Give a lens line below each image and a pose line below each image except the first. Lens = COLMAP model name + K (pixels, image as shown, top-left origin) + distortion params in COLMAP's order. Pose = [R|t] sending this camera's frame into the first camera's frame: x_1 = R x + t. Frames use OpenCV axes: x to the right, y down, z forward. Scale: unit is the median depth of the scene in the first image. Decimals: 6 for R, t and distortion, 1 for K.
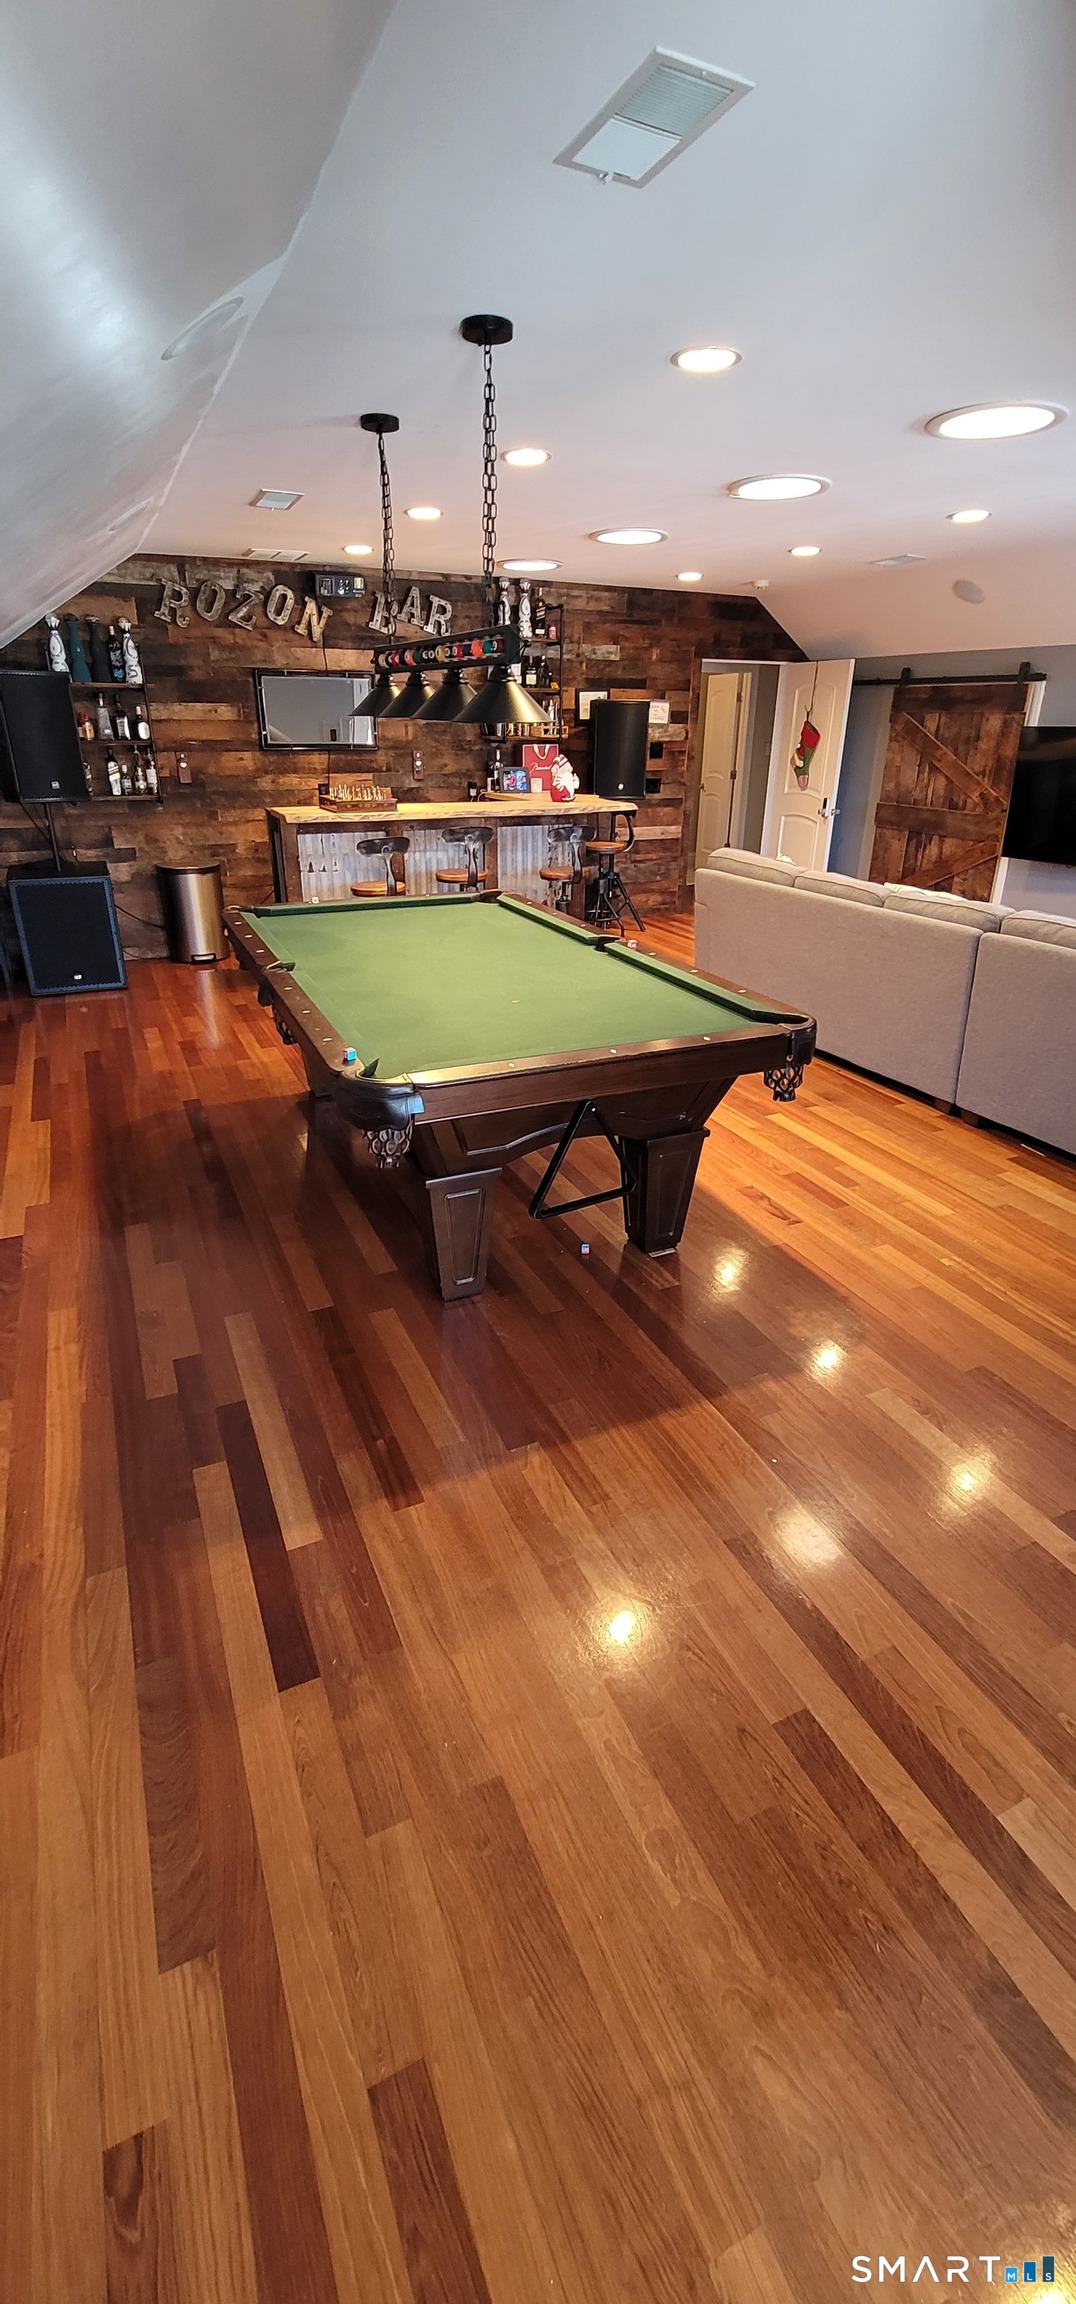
lens RADIAL K [[944.5, 0, 553.0], [0, 944.5, 1158.9], [0, 0, 1]] dist [0.002072, 0.000964]
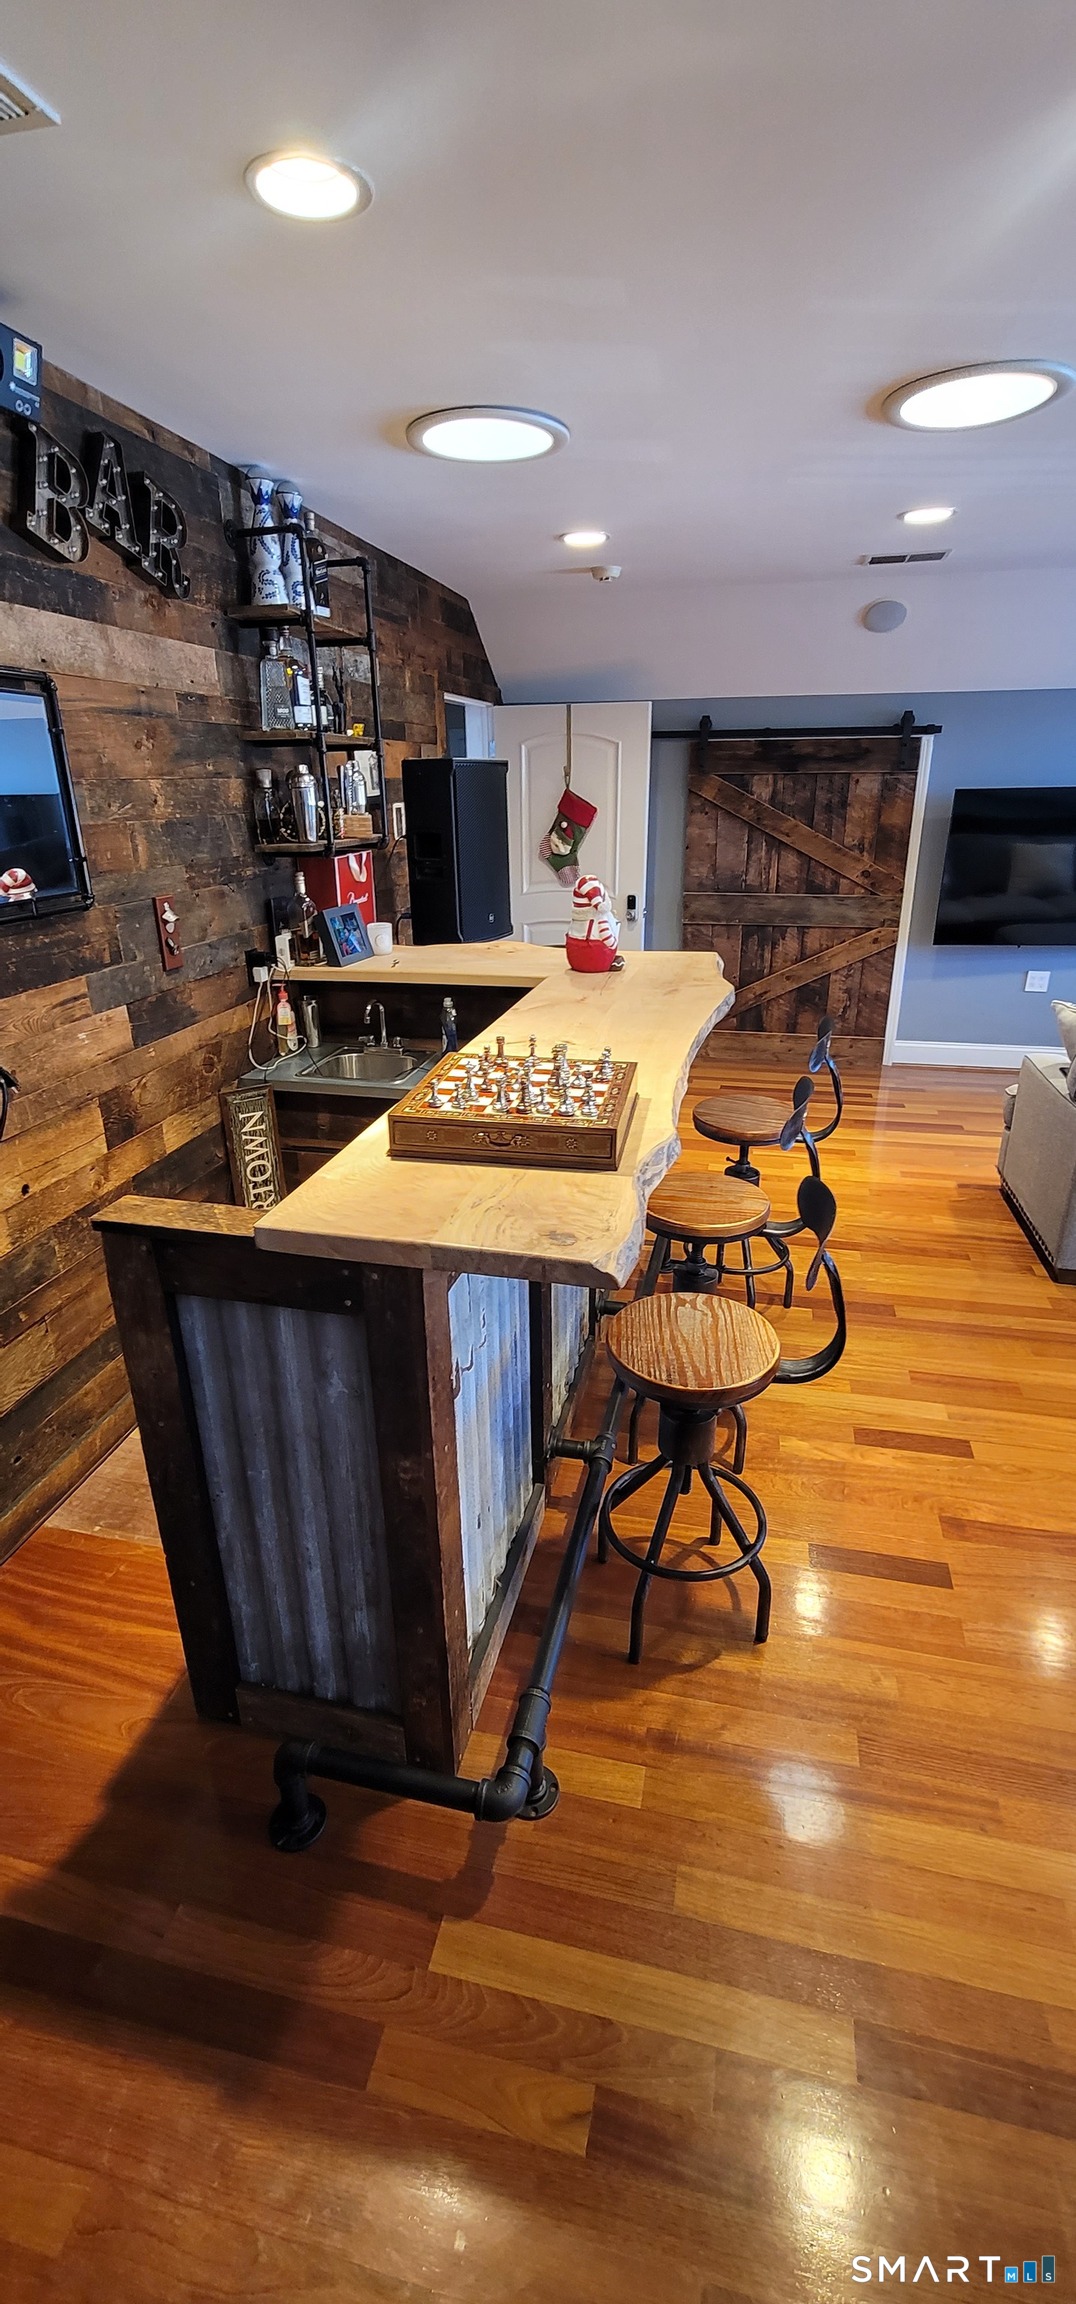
lens RADIAL K [[944.5, 0, 538.5], [0, 944.5, 1129.6], [0, 0, 1]] dist [0.002072, 0.000964]
pose [[0.628245, -0.285978, 0.723550, -0.338597], [0.343591, 0.936374, 0.071762, -0.321372], [-0.698035, 0.203521, 0.686532, 0.663223]]
